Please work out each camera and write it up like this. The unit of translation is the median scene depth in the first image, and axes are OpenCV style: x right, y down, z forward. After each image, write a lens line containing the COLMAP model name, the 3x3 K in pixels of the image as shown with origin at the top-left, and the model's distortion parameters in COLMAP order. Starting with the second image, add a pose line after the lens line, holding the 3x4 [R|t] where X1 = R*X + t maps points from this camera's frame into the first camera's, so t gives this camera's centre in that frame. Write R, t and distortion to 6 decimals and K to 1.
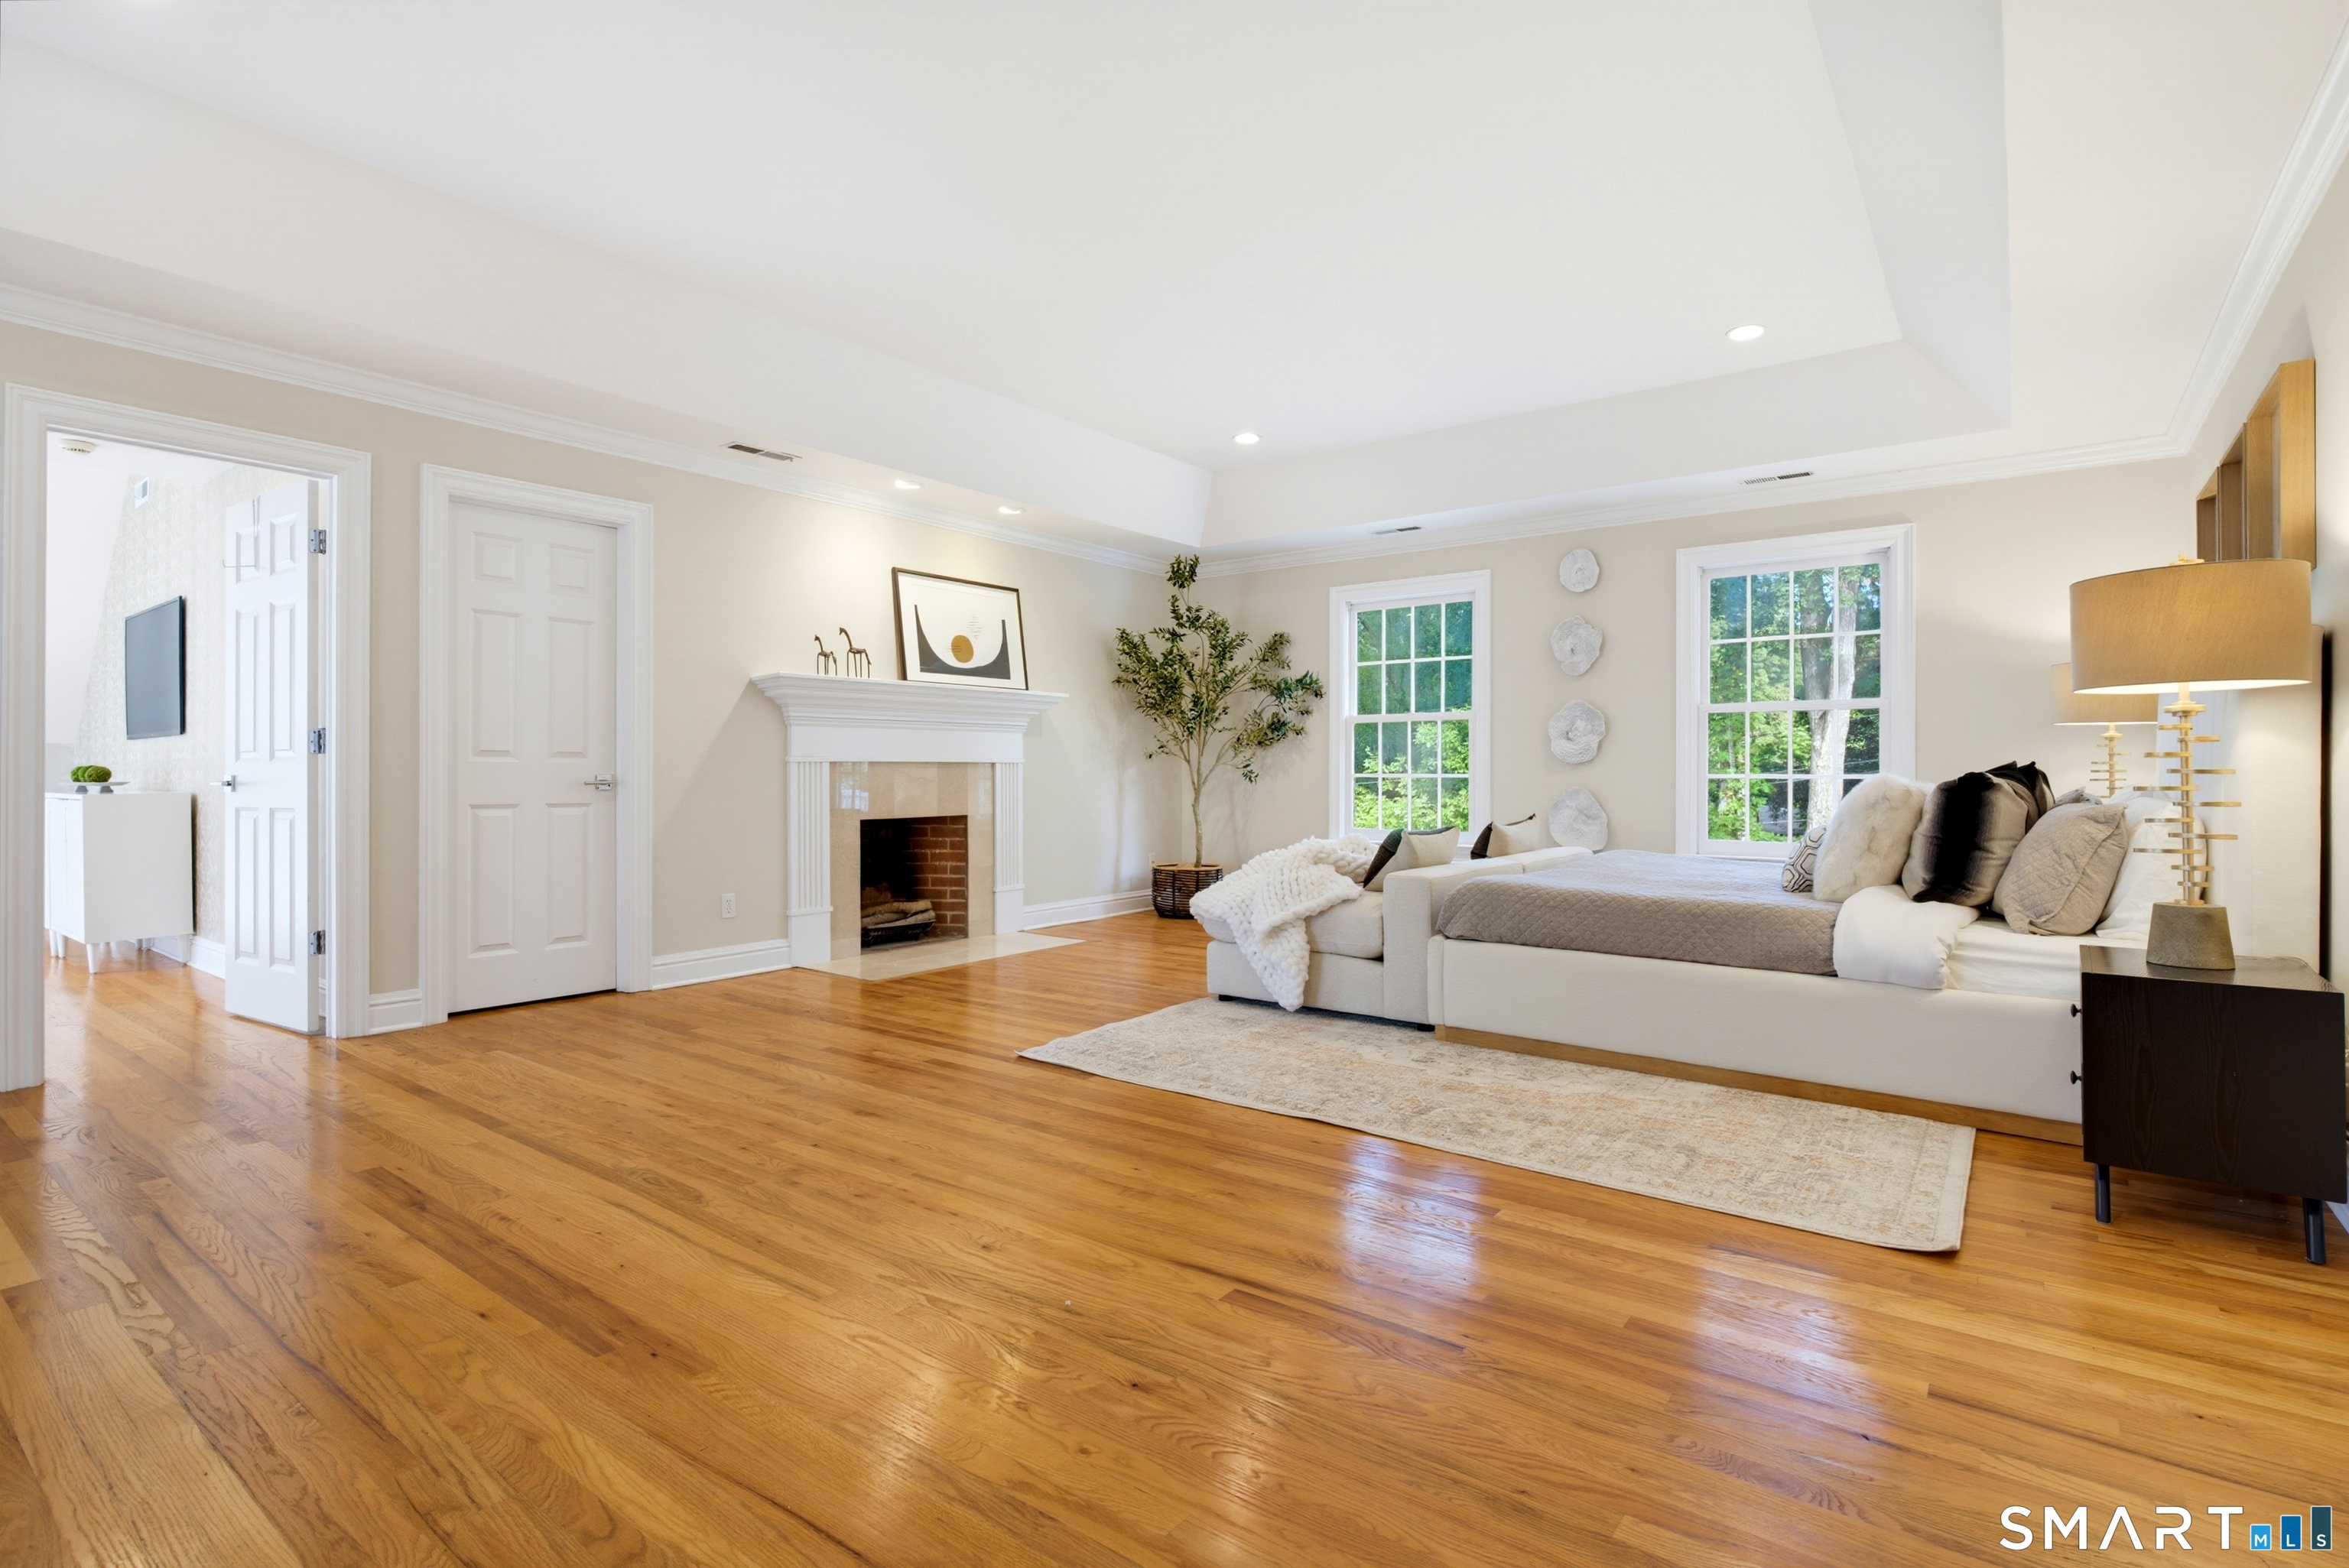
lens RADIAL K [[1138.0, 0, 1157.9], [0, 1138.0, 784.2], [0, 0, 1]] dist [-0.013599, -0.001213]
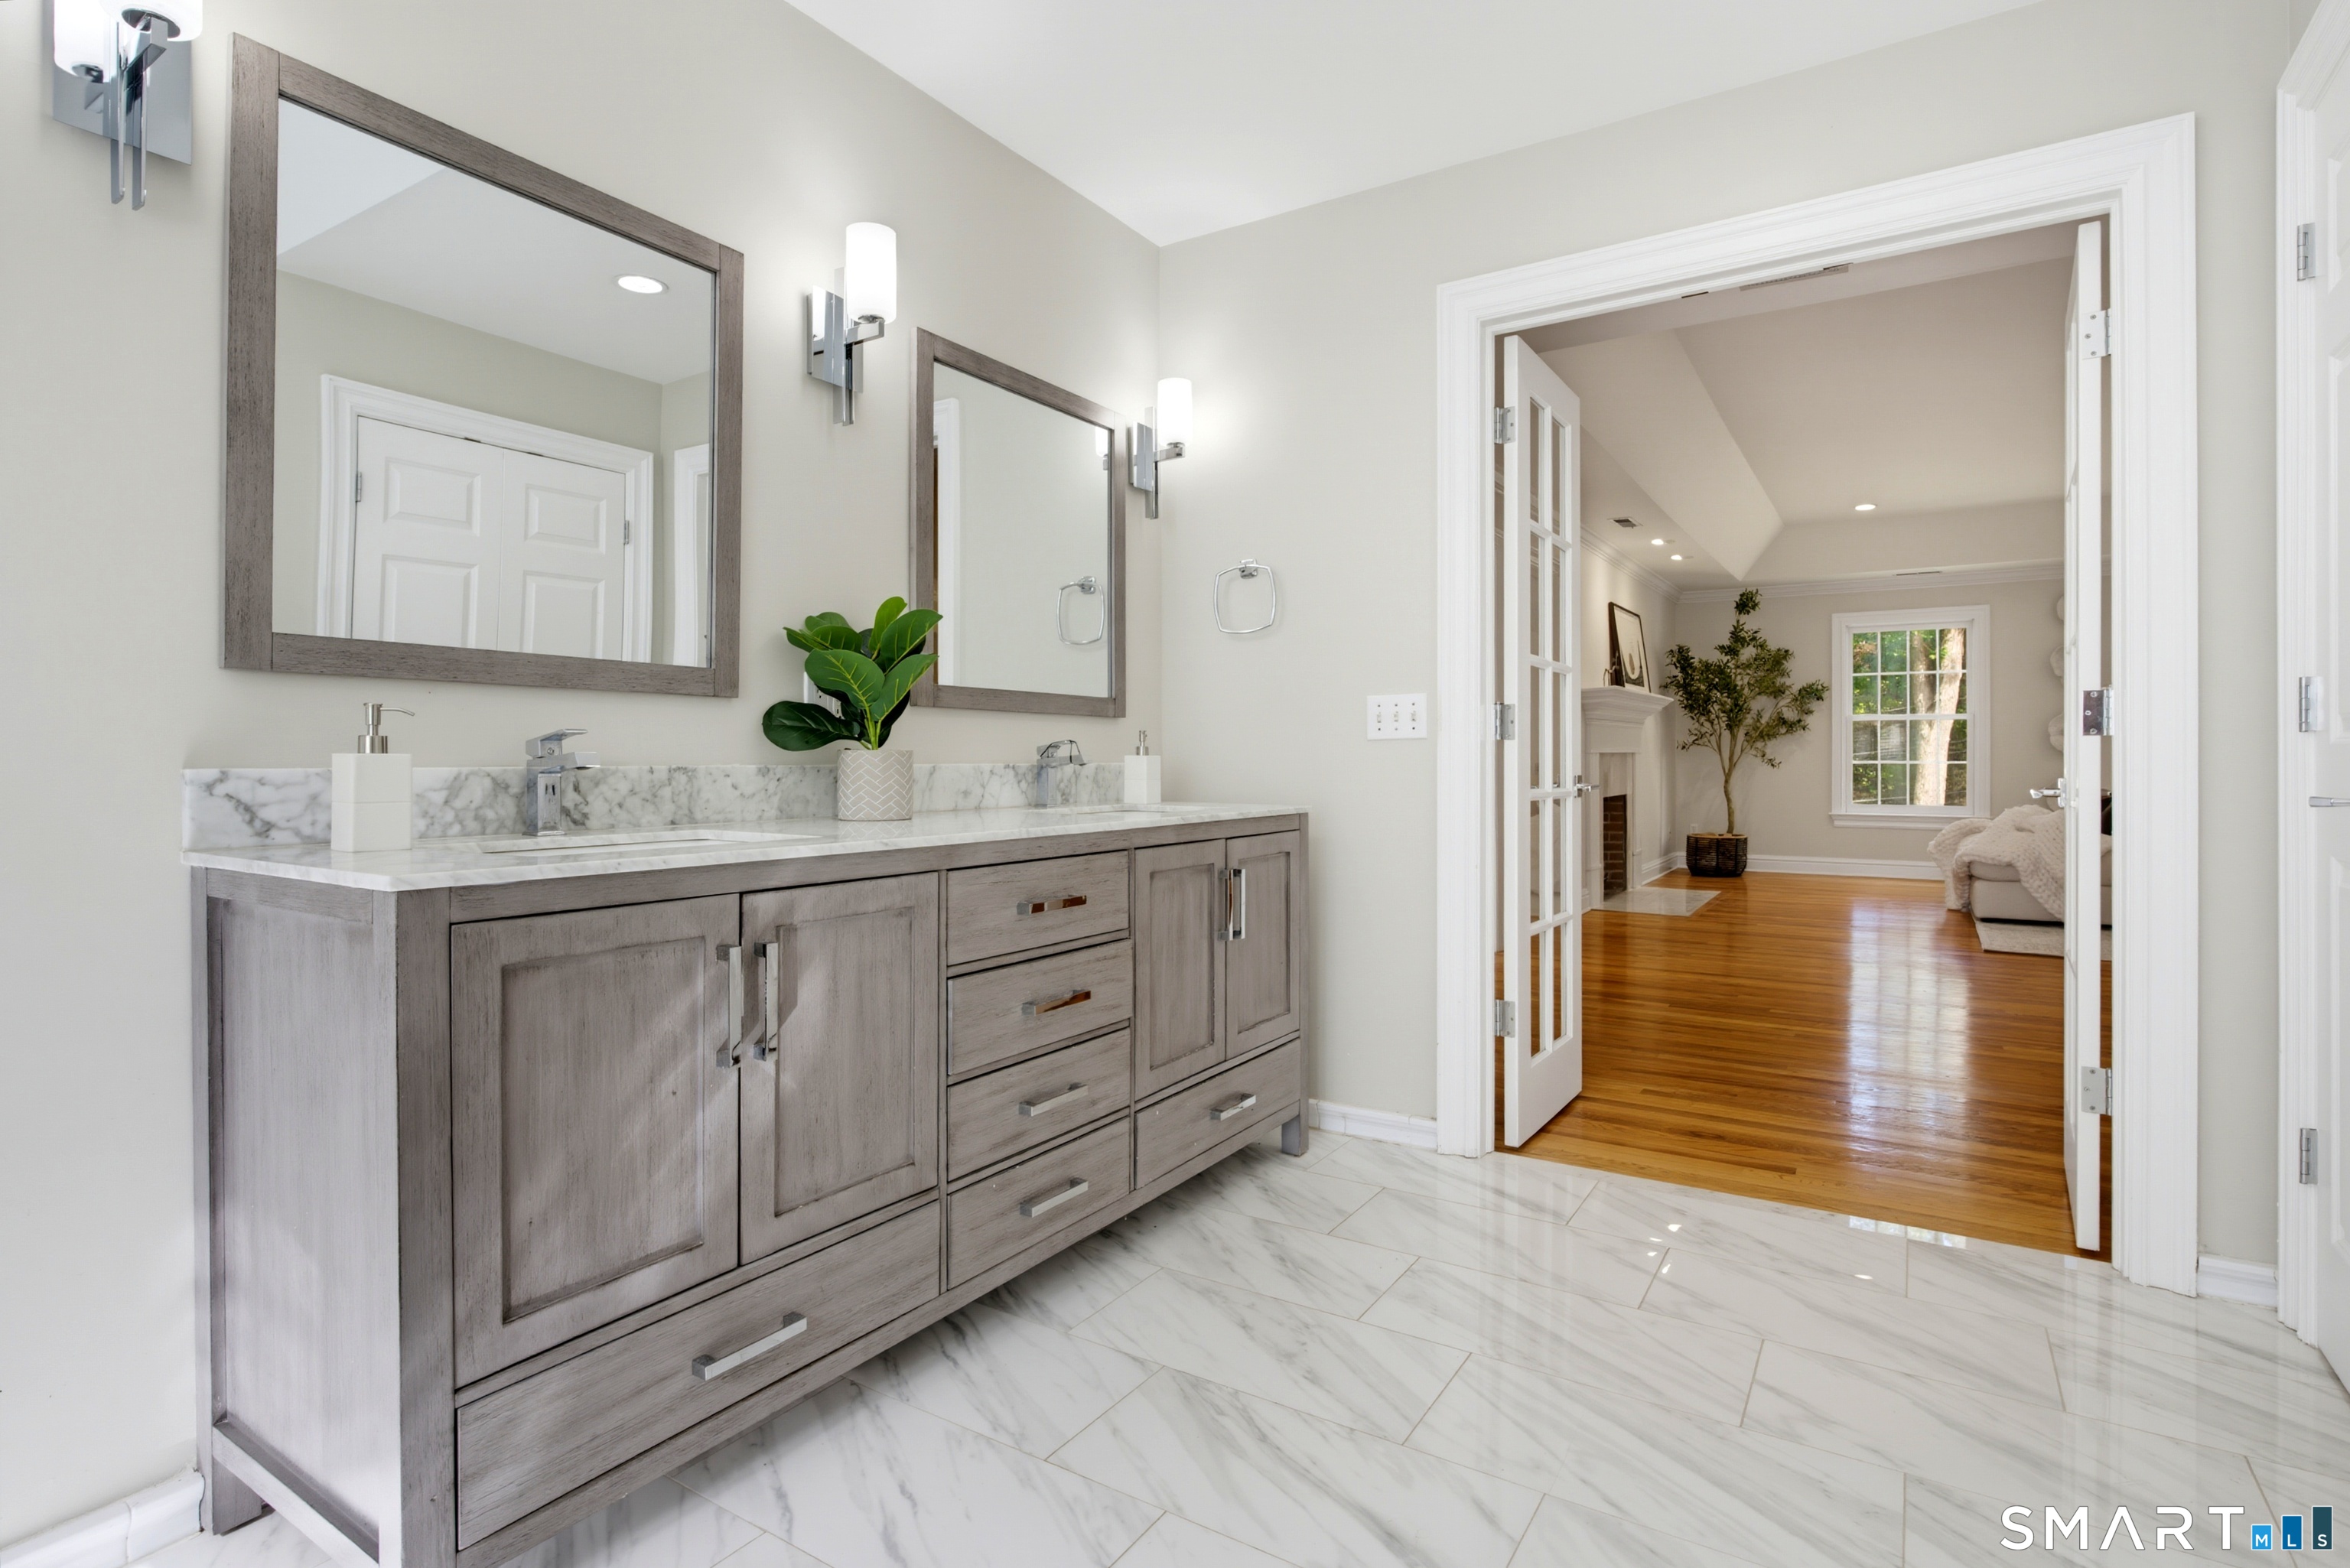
lens RADIAL K [[1138.5, 0, 1182.9], [0, 1138.5, 762.9], [0, 0, 1]] dist [-0.013599, -0.001213]
pose [[0.997459, -0.001087, 0.071237, -0.798146], [0.001628, 0.999970, -0.007531, 0.001478], [-0.071227, 0.007627, 0.997431, -0.249812]]
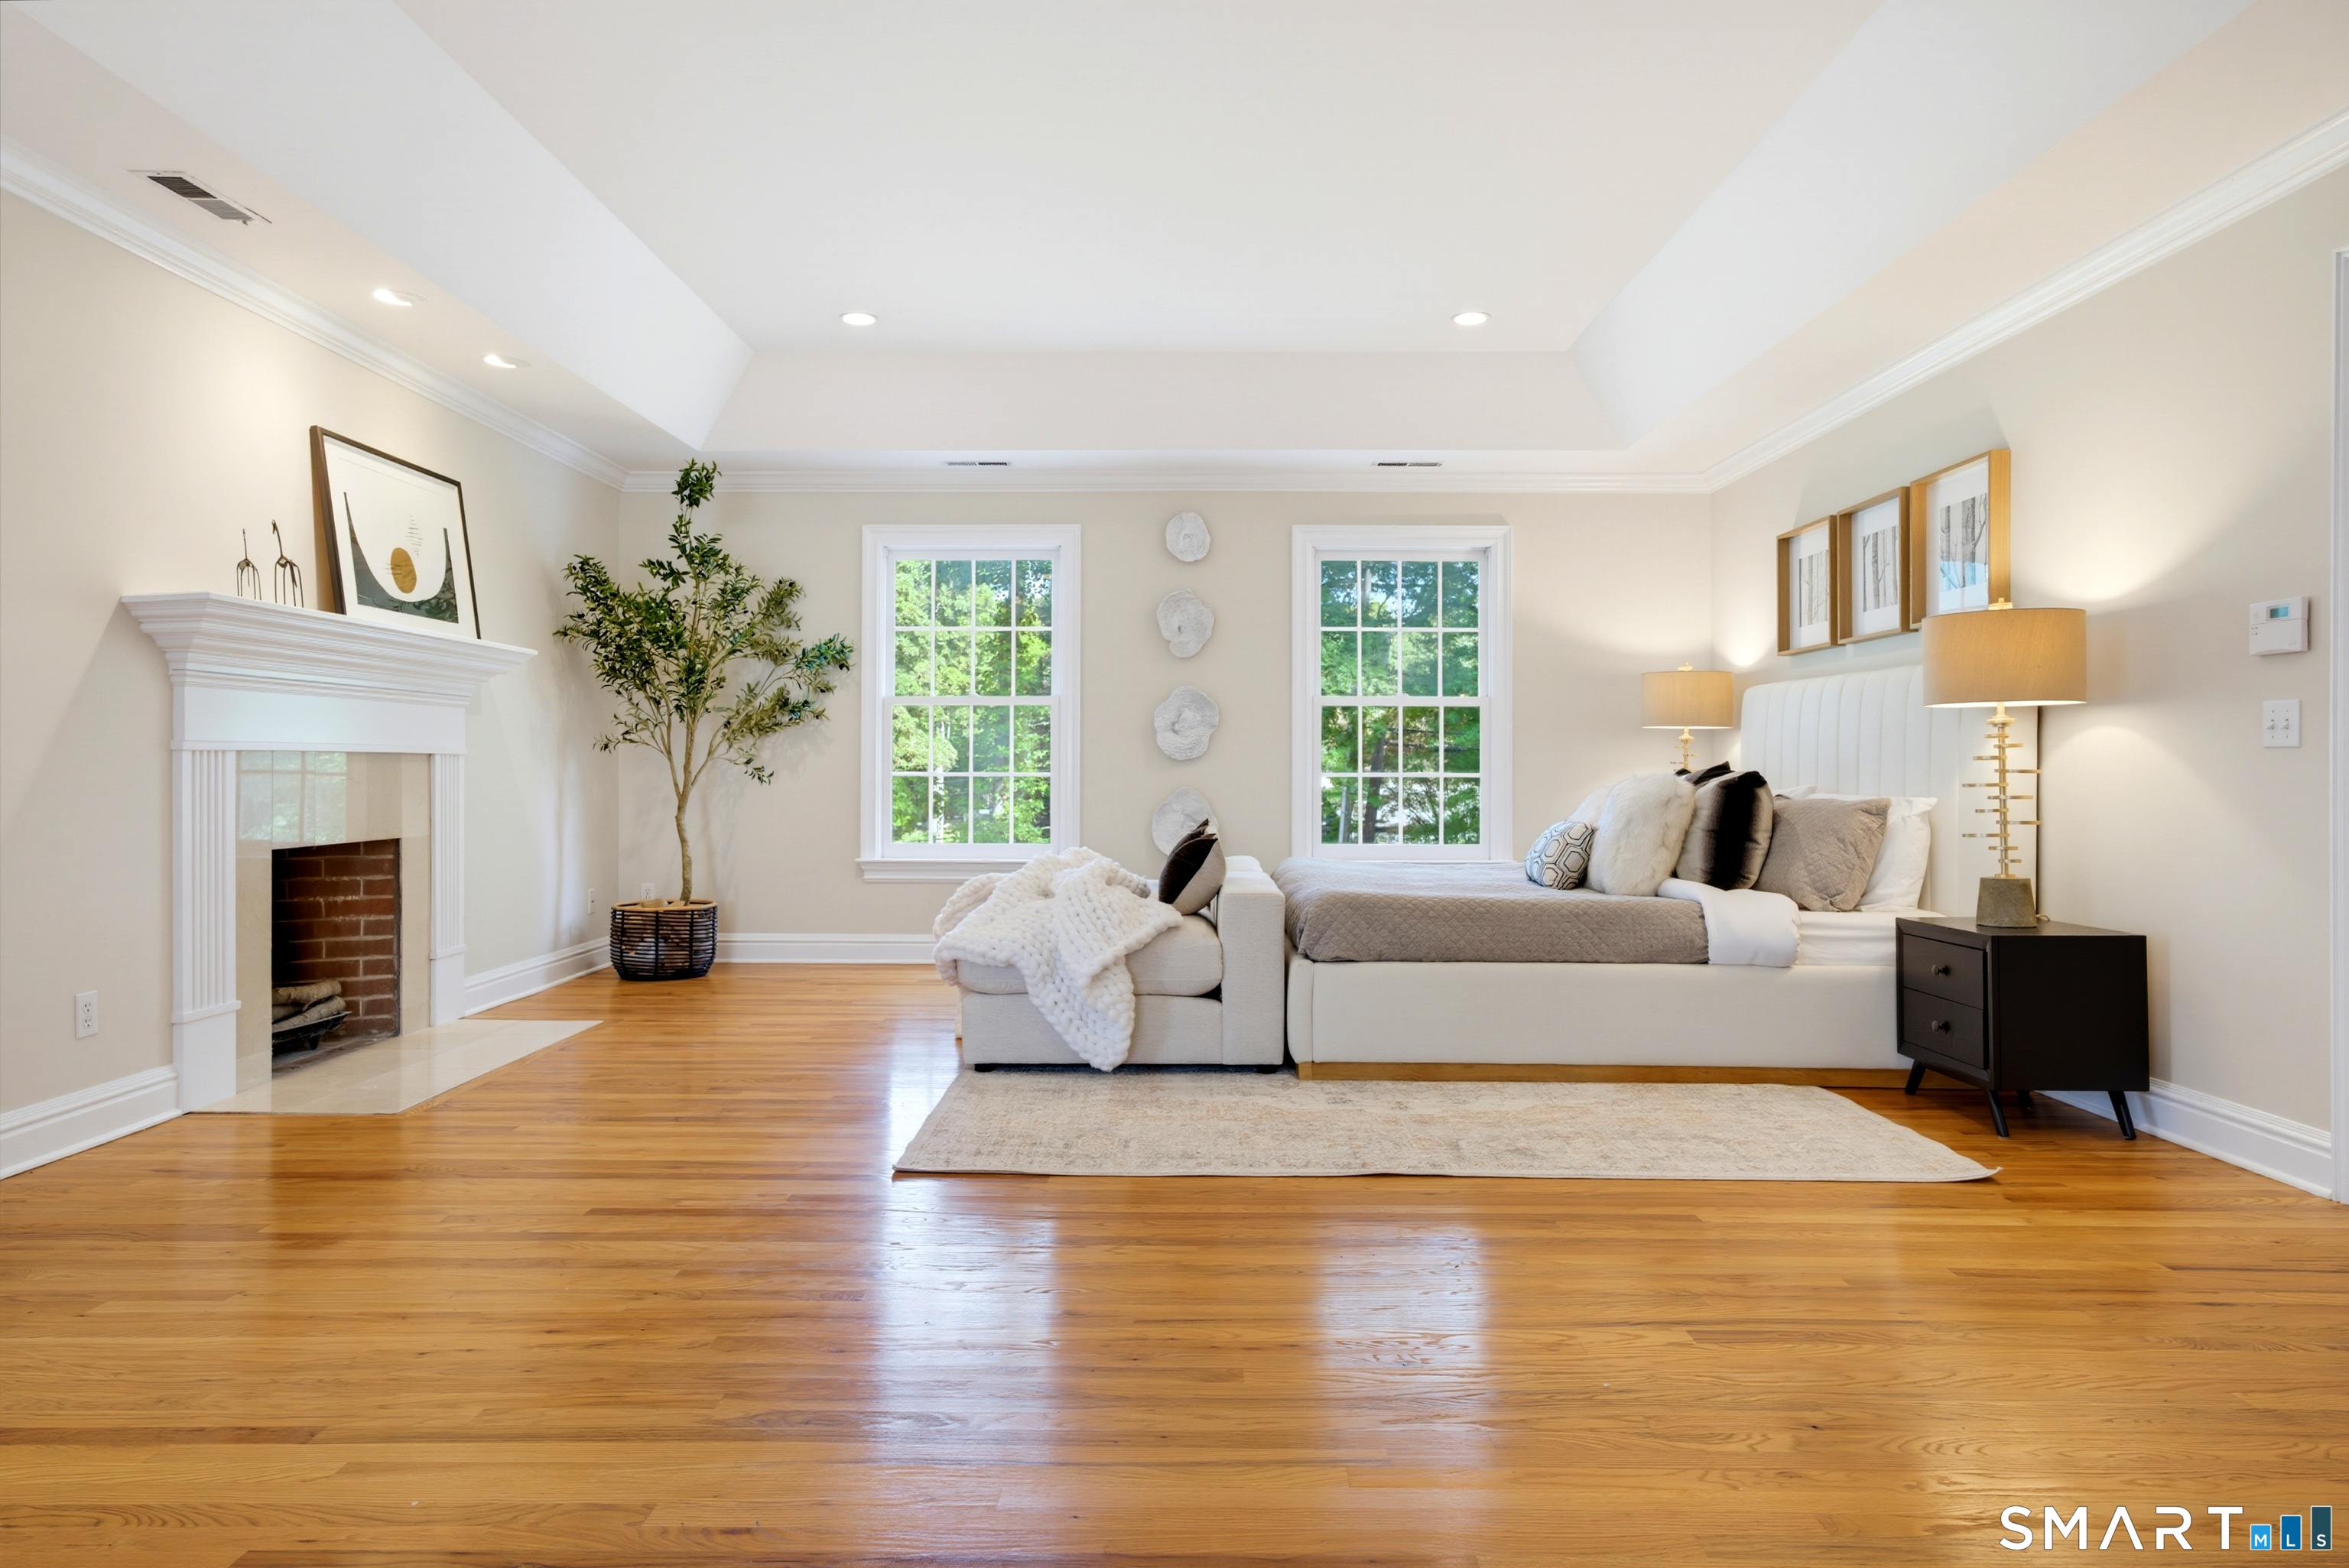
lens RADIAL K [[1504.7, 0, 1186.1], [0, 1504.7, 773.3], [0, 0, 1]] dist [-0.010850, 0.020692]
pose [[0.795540, 0.000648, 0.605900, -0.341526], [0.004384, 0.999967, -0.006825, -0.000558], [-0.605885, 0.008085, 0.795511, 0.093507]]
